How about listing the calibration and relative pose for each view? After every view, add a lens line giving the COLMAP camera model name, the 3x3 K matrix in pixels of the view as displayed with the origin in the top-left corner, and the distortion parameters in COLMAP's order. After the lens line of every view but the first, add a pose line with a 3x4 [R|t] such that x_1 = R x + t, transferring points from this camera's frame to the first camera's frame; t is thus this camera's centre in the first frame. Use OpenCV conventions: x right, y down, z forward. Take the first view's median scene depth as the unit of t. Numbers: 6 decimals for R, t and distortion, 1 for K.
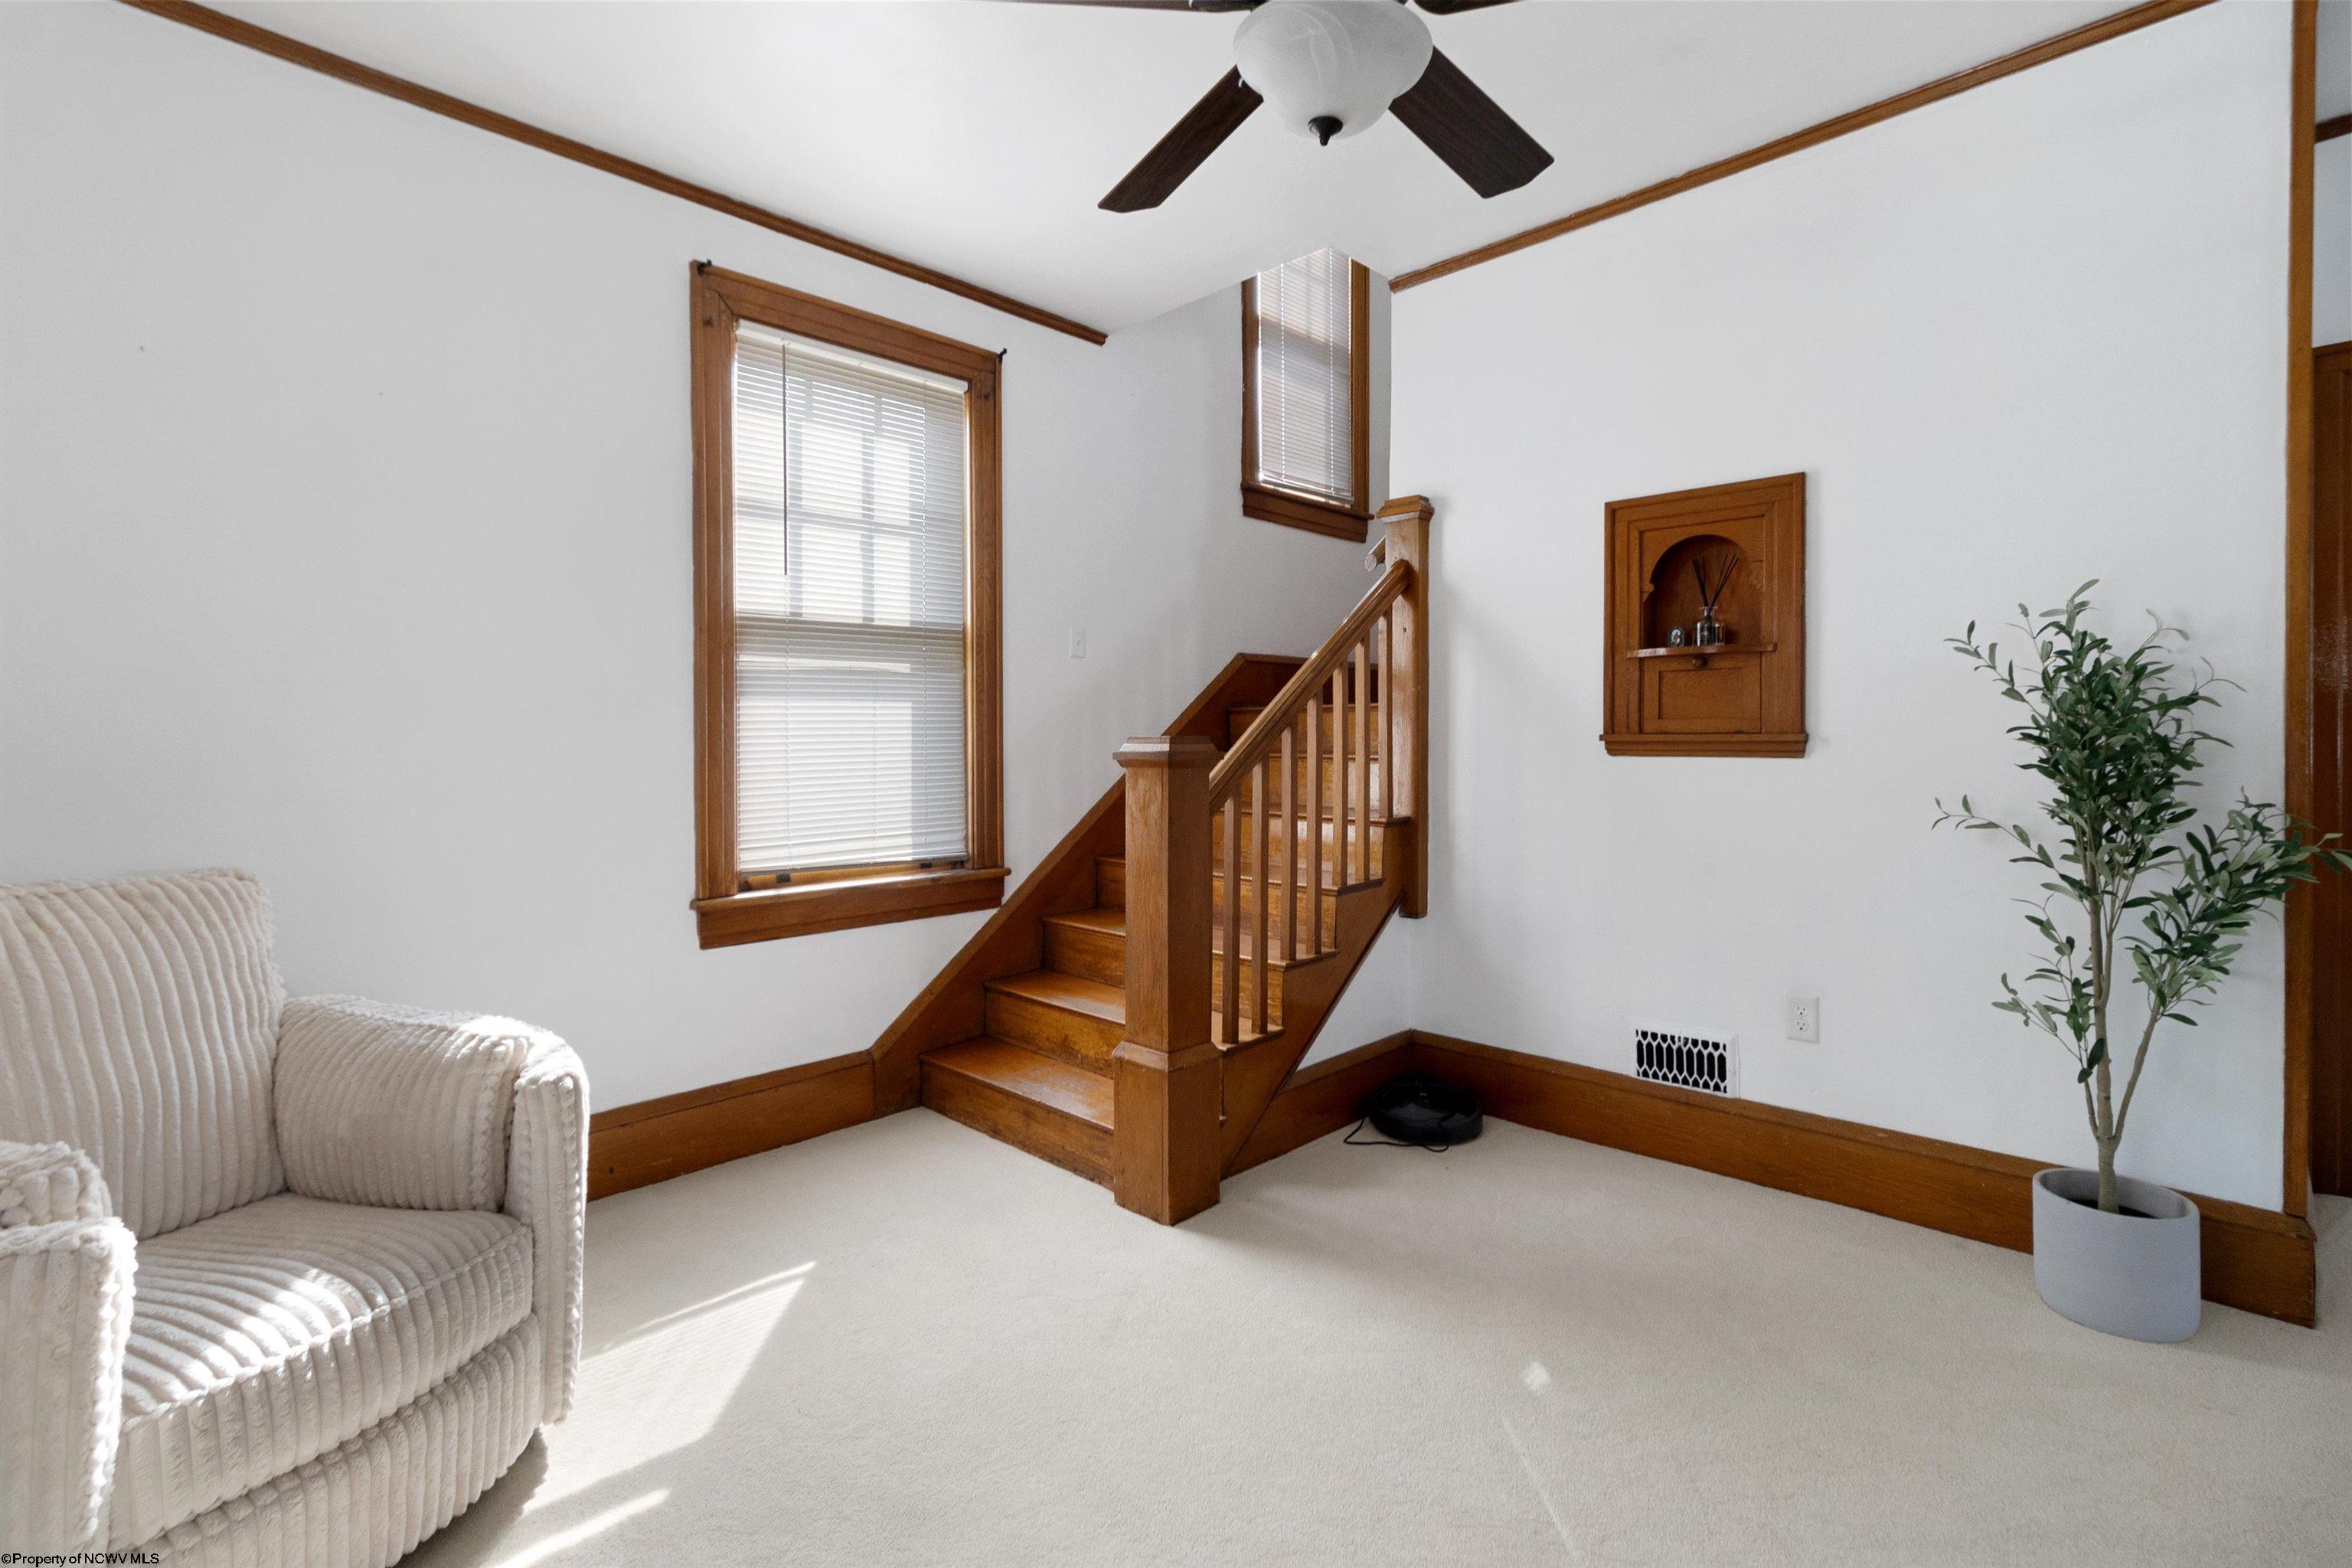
lens RADIAL K [[1074.2, 0, 1175.5], [0, 1074.2, 766.6], [0, 0, 1]] dist [0.001062, 0.000266]
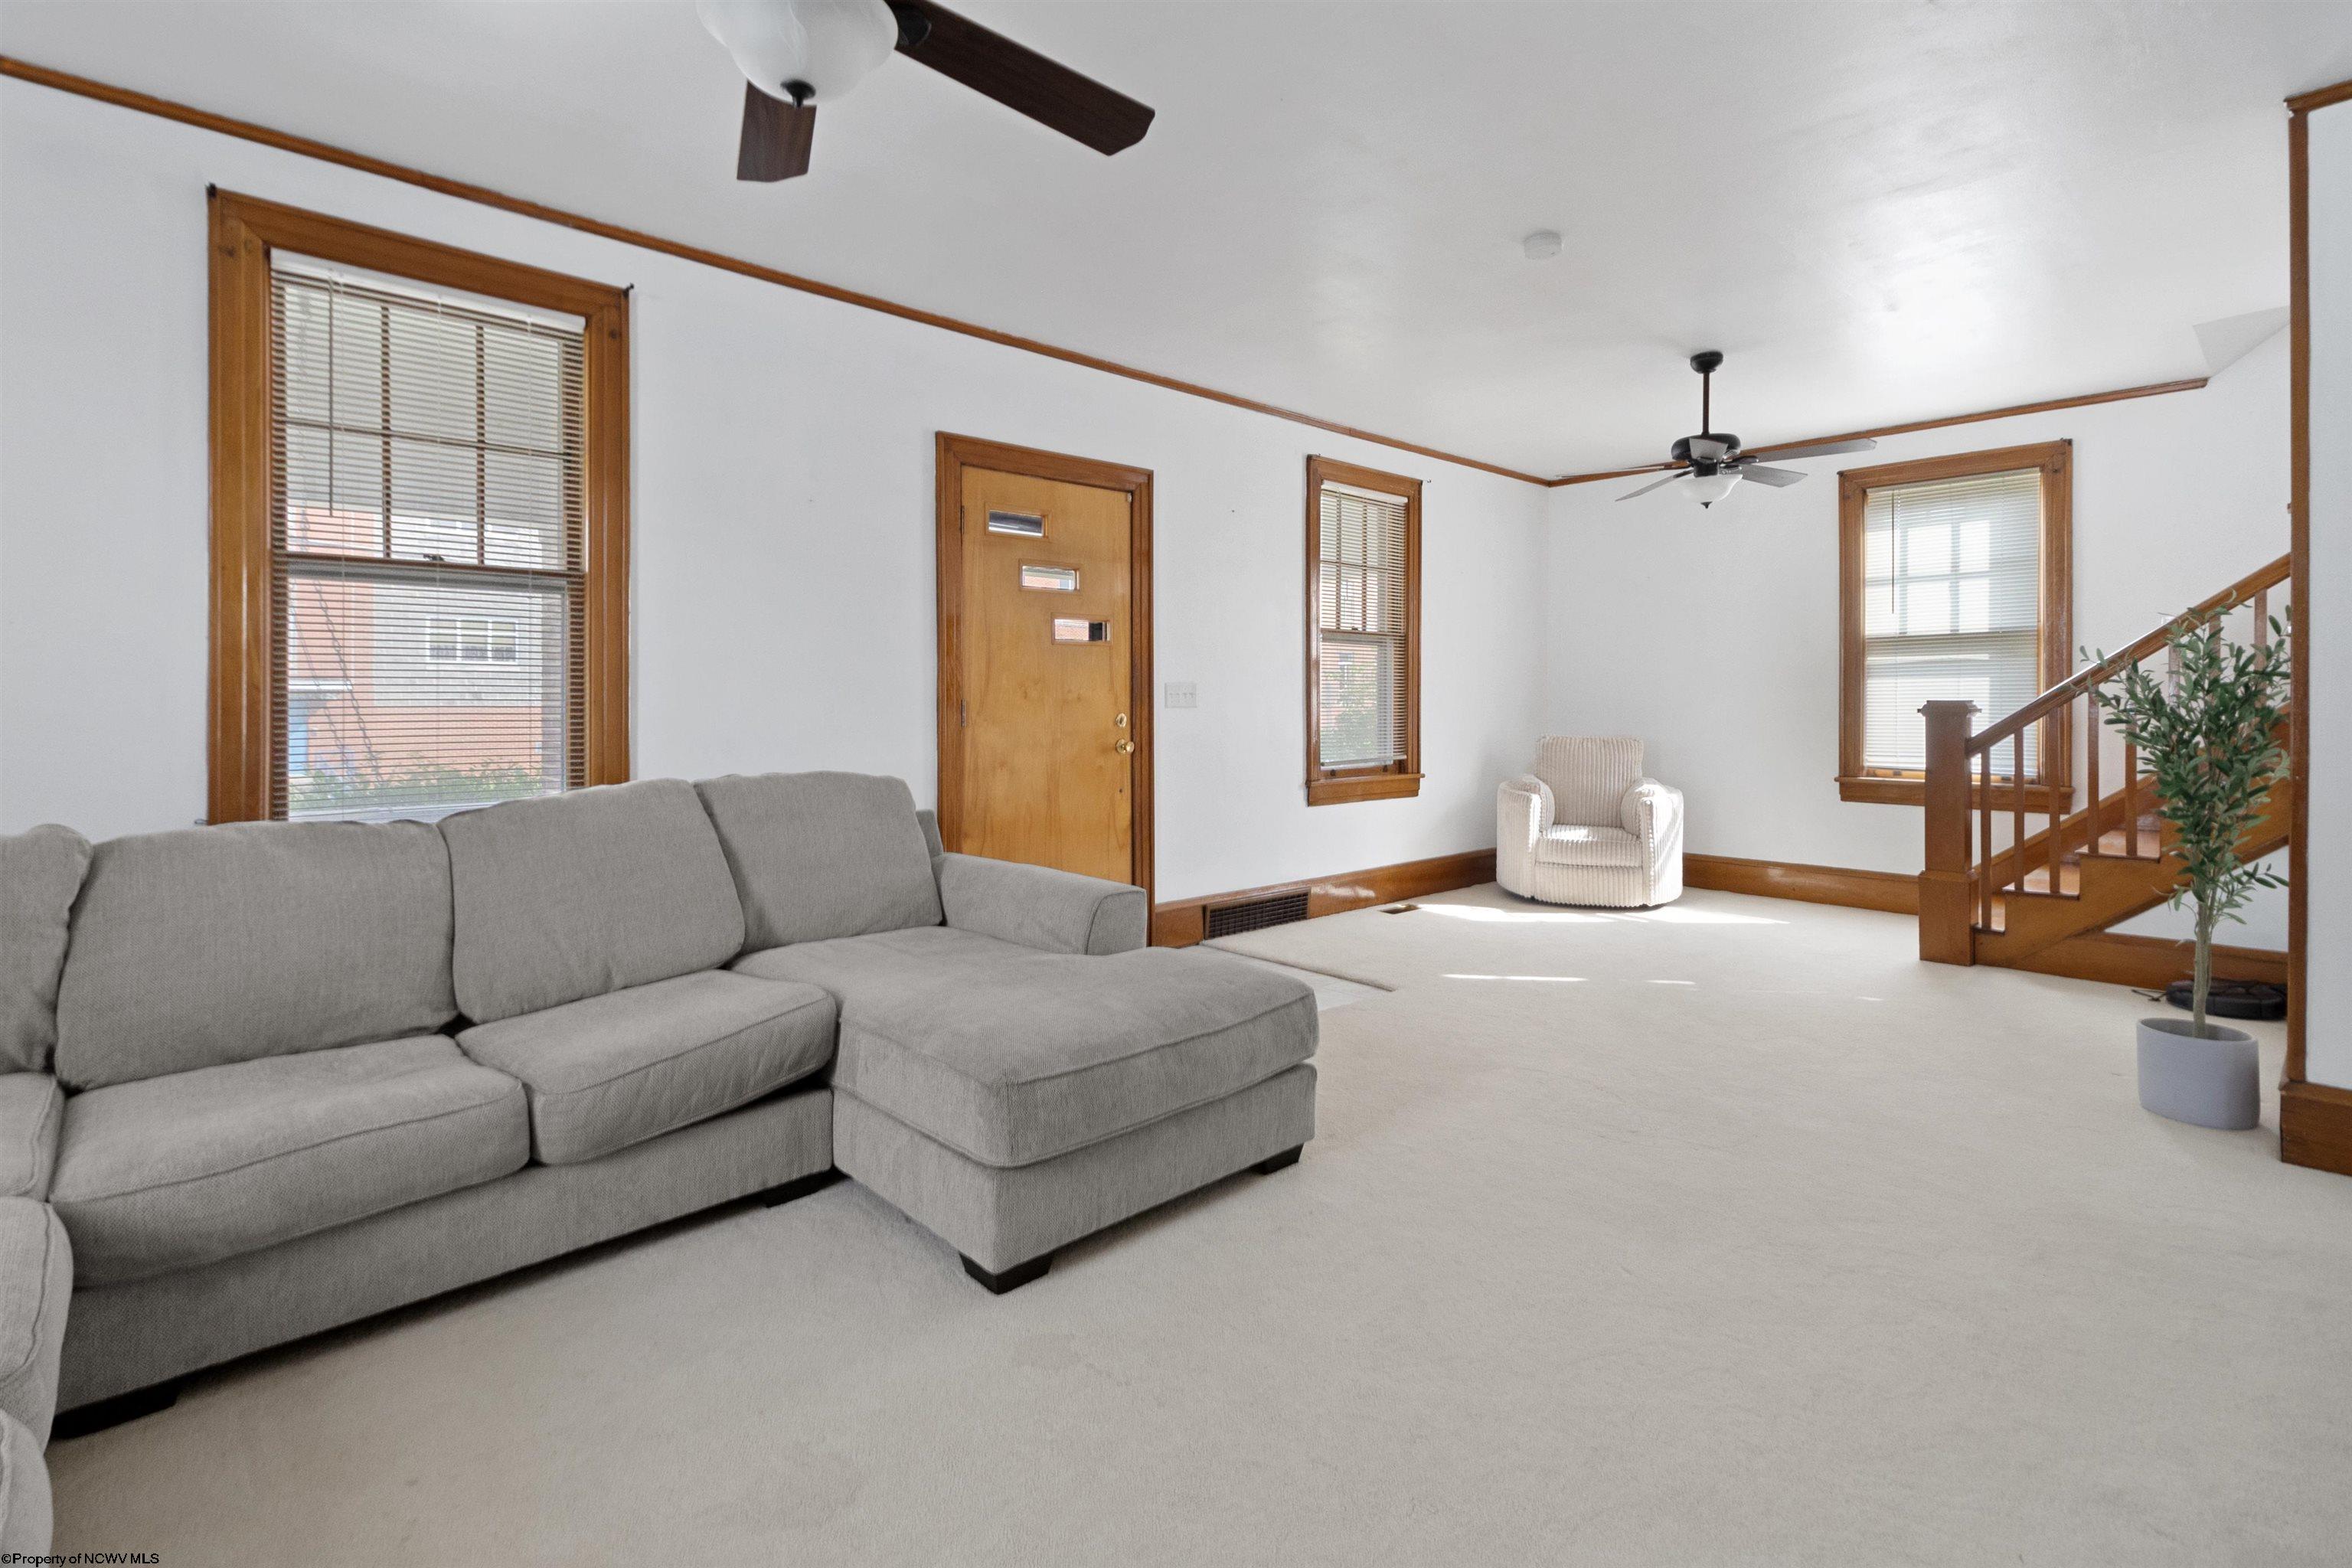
lens RADIAL K [[1074.2, 0, 1168.5], [0, 1074.2, 702.4], [0, 0, 1]] dist [0.001062, 0.000266]
pose [[-0.021543, 0.006080, -0.999749, 1.513613], [-0.018709, 0.999804, 0.006483, -0.009503], [0.999593, 0.018844, -0.021425, -0.229280]]
